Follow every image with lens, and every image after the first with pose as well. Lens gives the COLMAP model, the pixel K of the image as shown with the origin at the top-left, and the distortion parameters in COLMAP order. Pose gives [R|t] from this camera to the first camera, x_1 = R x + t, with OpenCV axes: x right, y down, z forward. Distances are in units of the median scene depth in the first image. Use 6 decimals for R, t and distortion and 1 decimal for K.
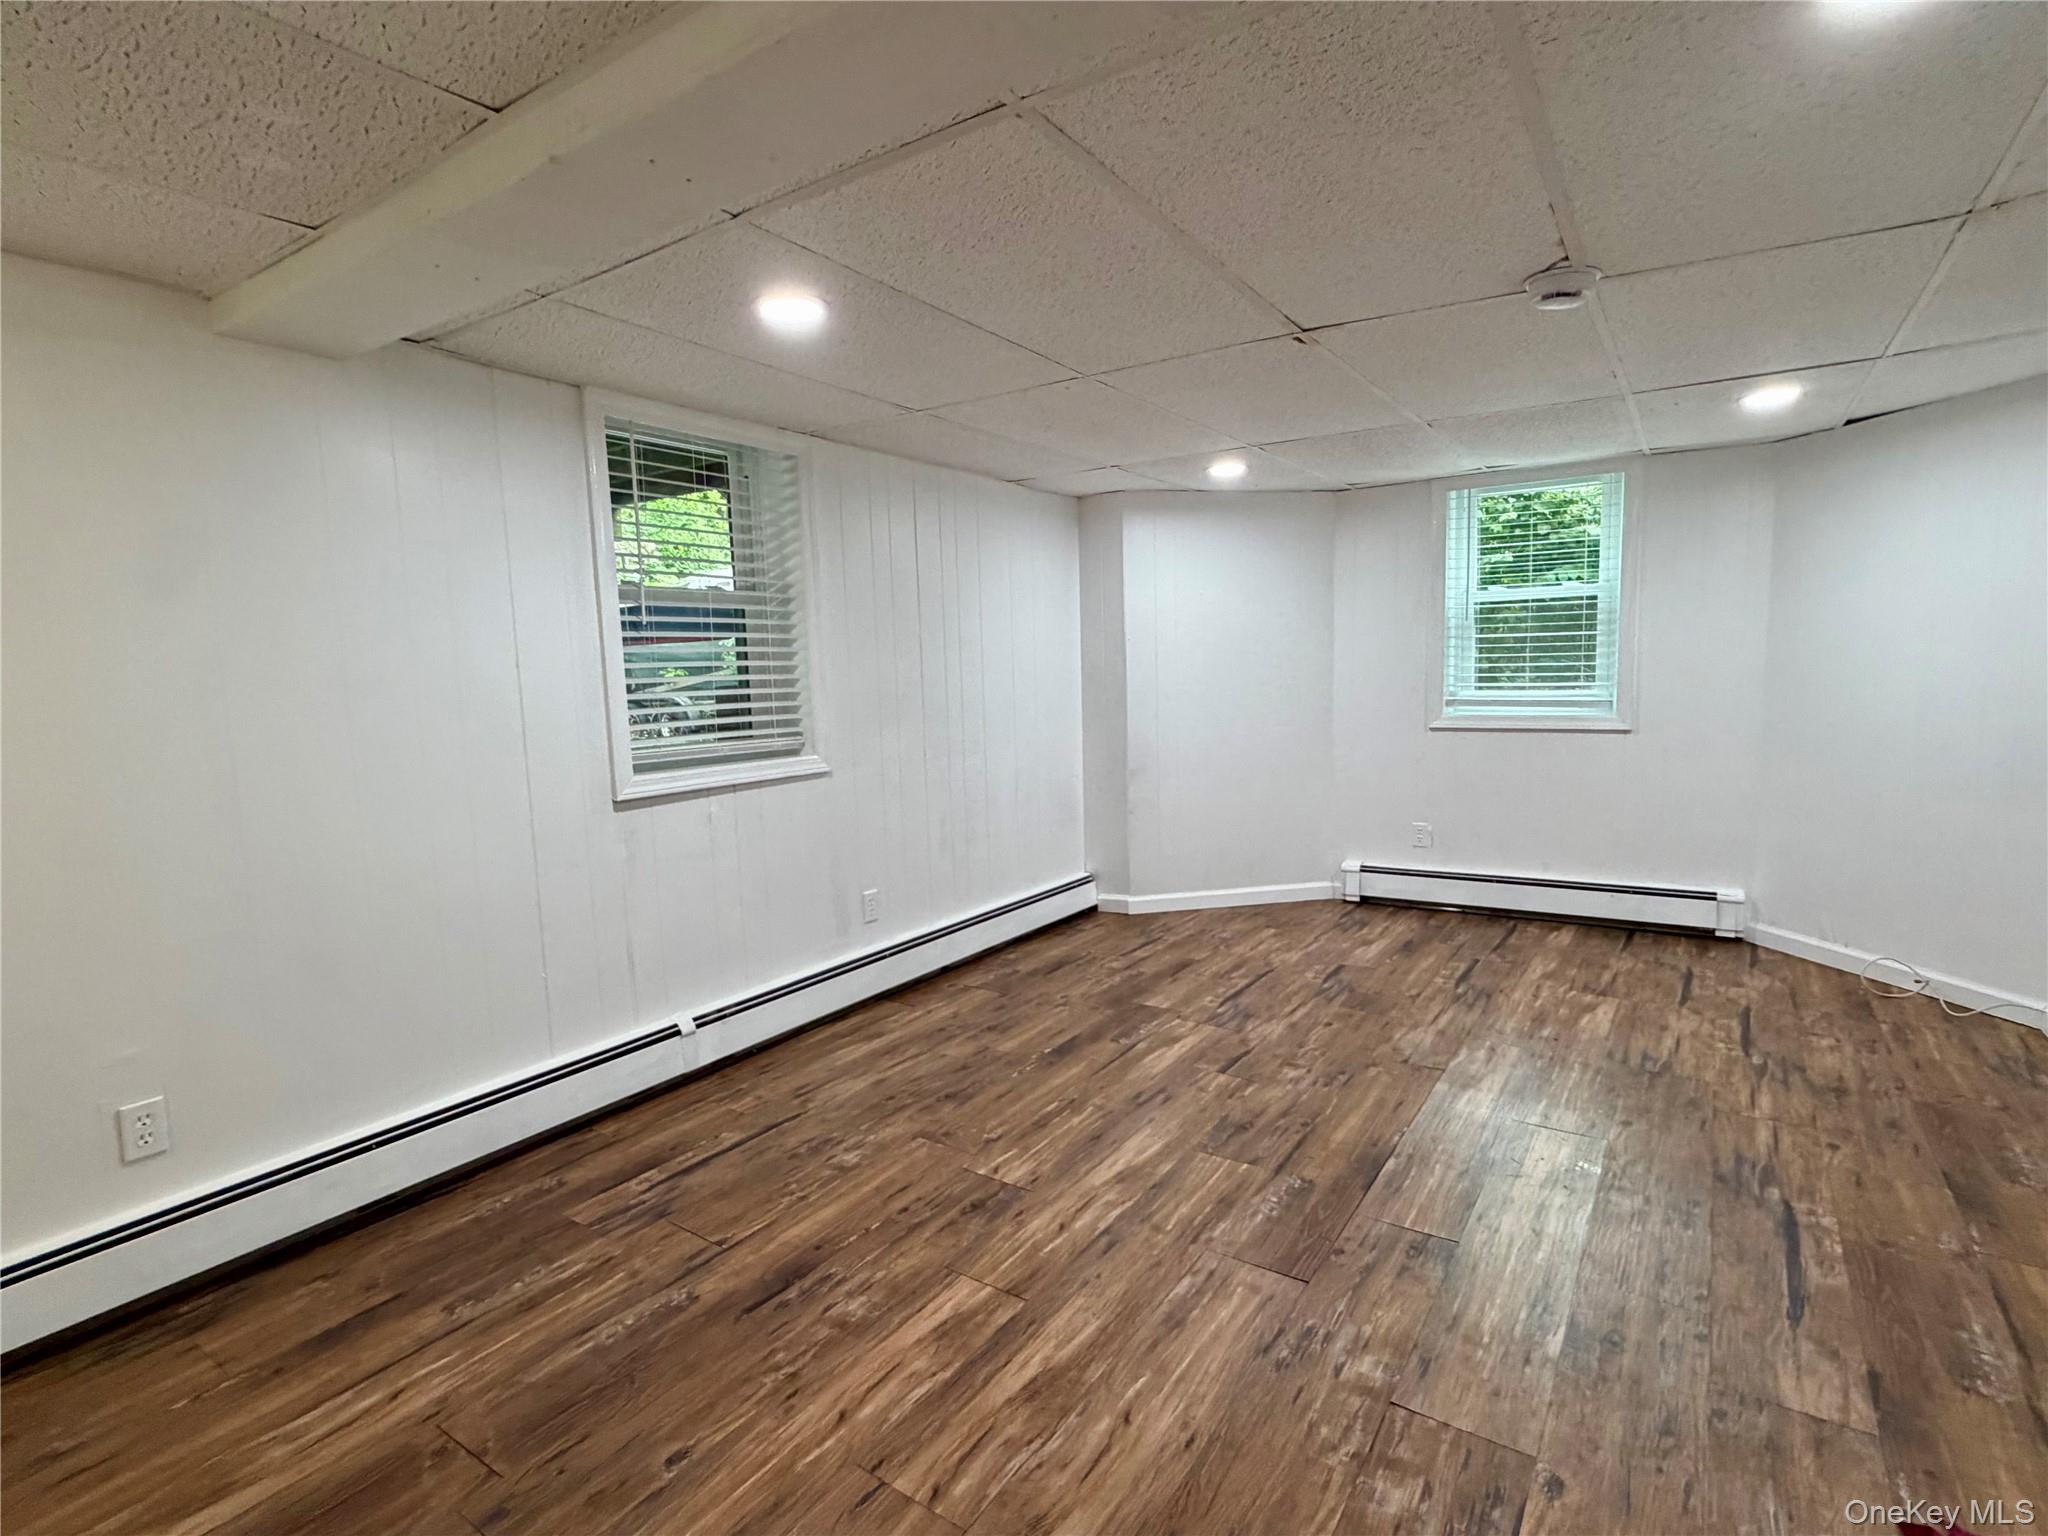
lens RADIAL K [[1002.5, 0, 1027.7], [0, 1002.5, 767.4], [0, 0, 1]] dist [0.000179, -0.000564]
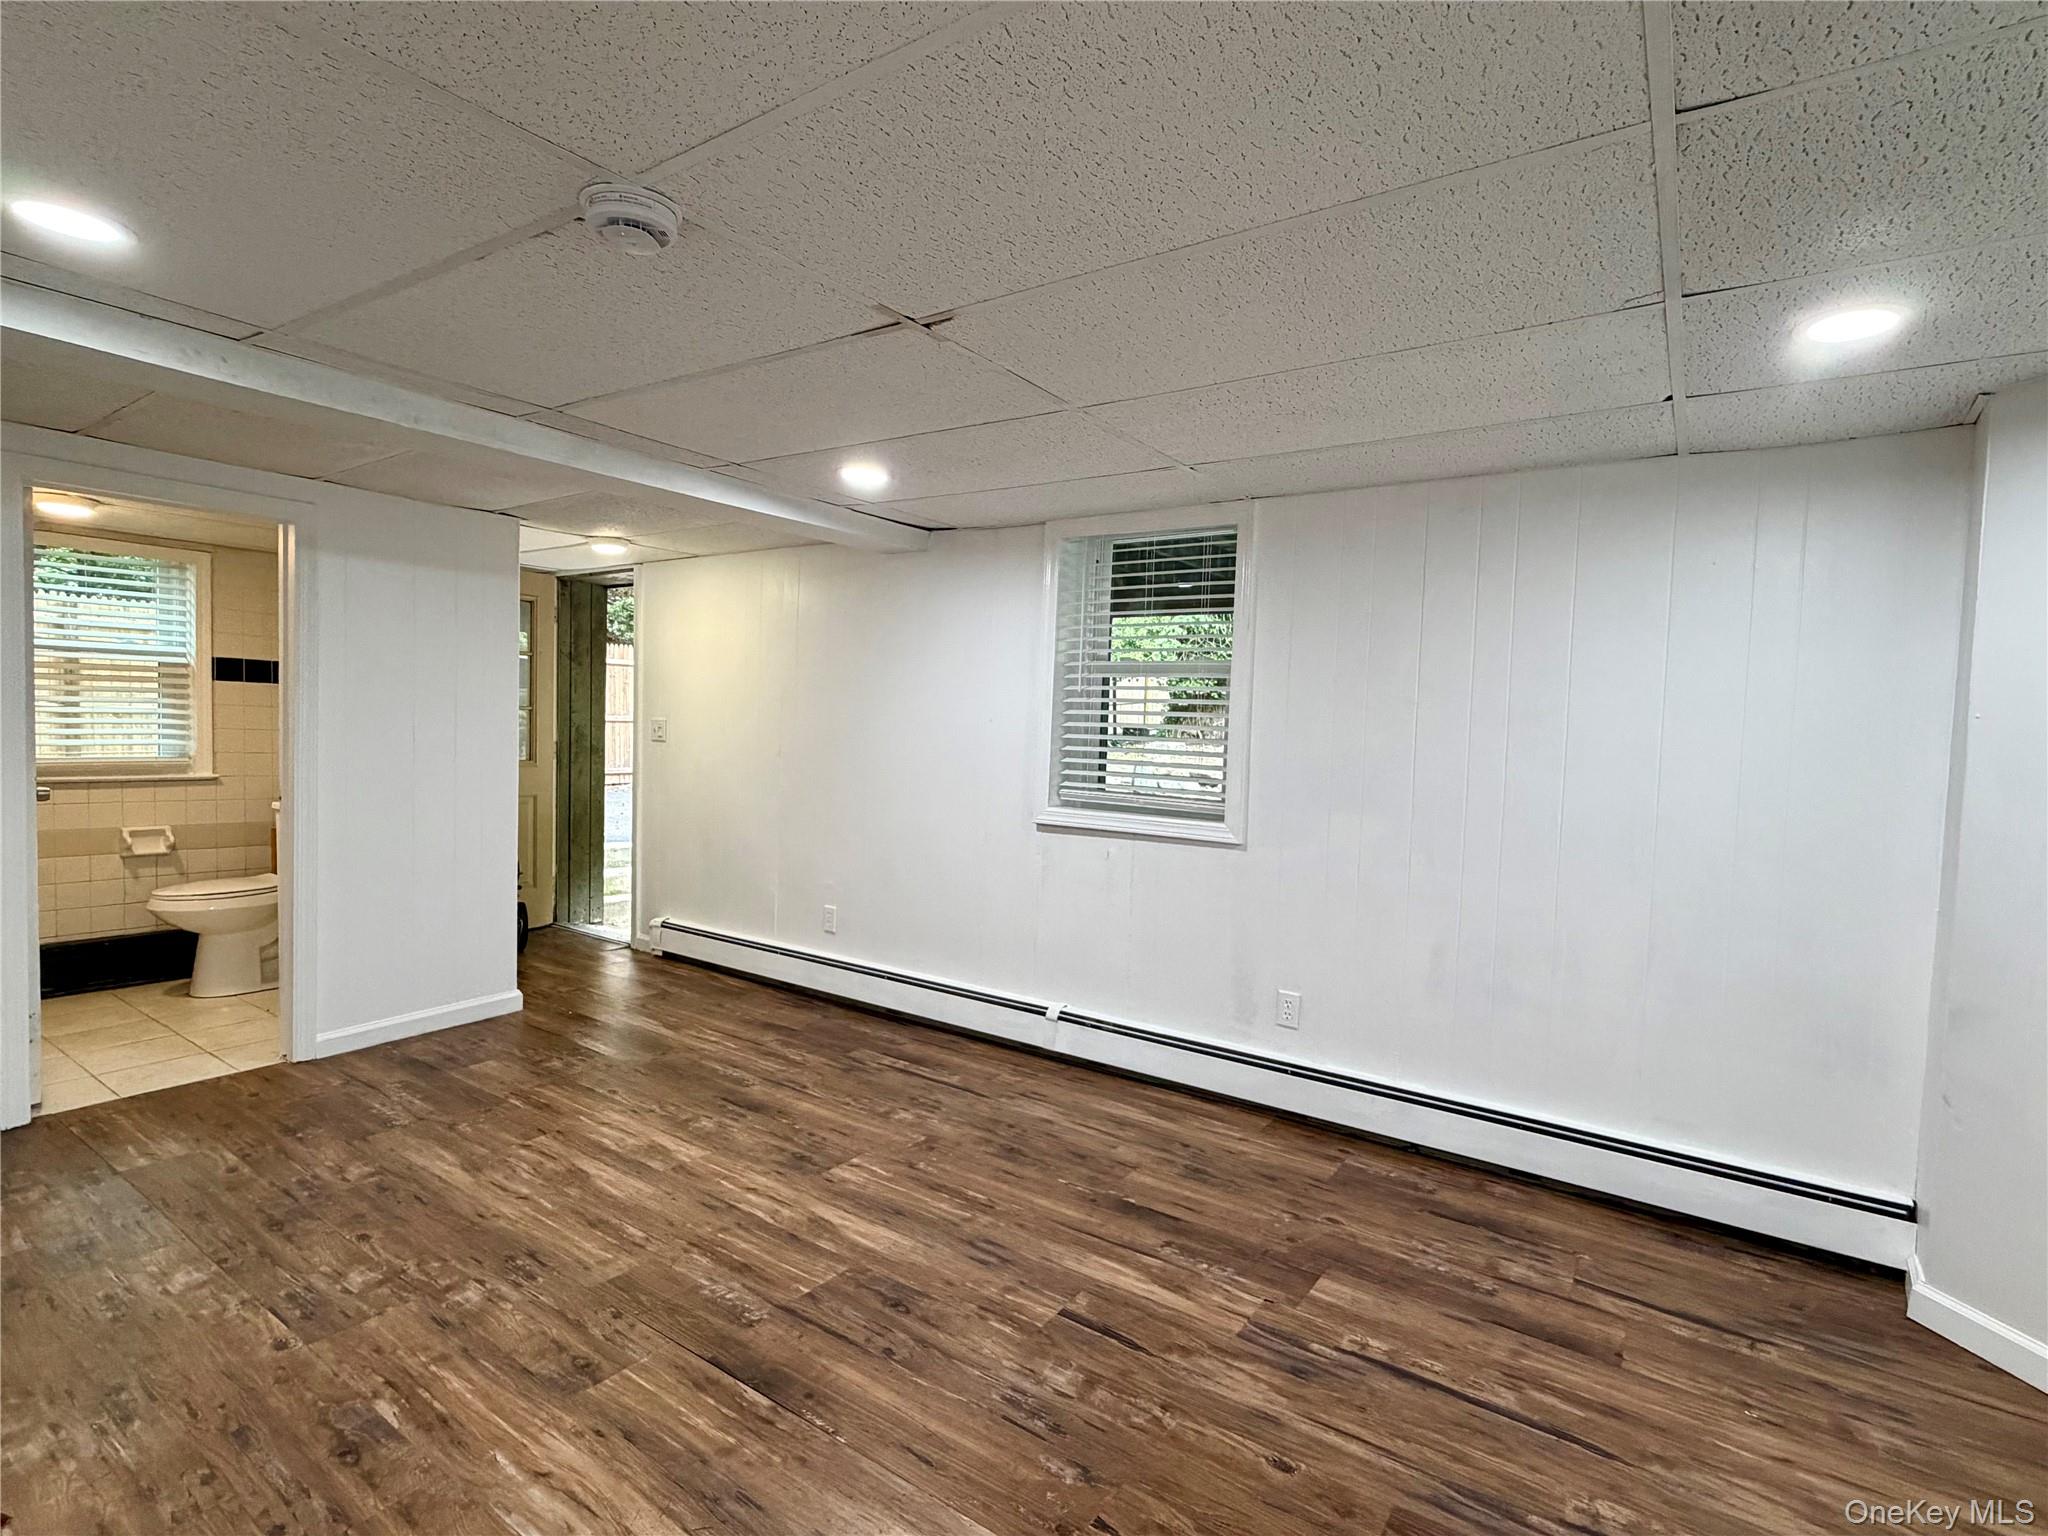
lens RADIAL K [[1002.5, 0, 1027.7], [0, 1002.5, 767.4], [0, 0, 1]] dist [0.000179, -0.000564]
pose [[-0.004278, 0.070205, -0.997523, 0.961912], [-0.137033, 0.988081, 0.070128, -0.138116], [0.990557, 0.136994, 0.005393, 1.006101]]
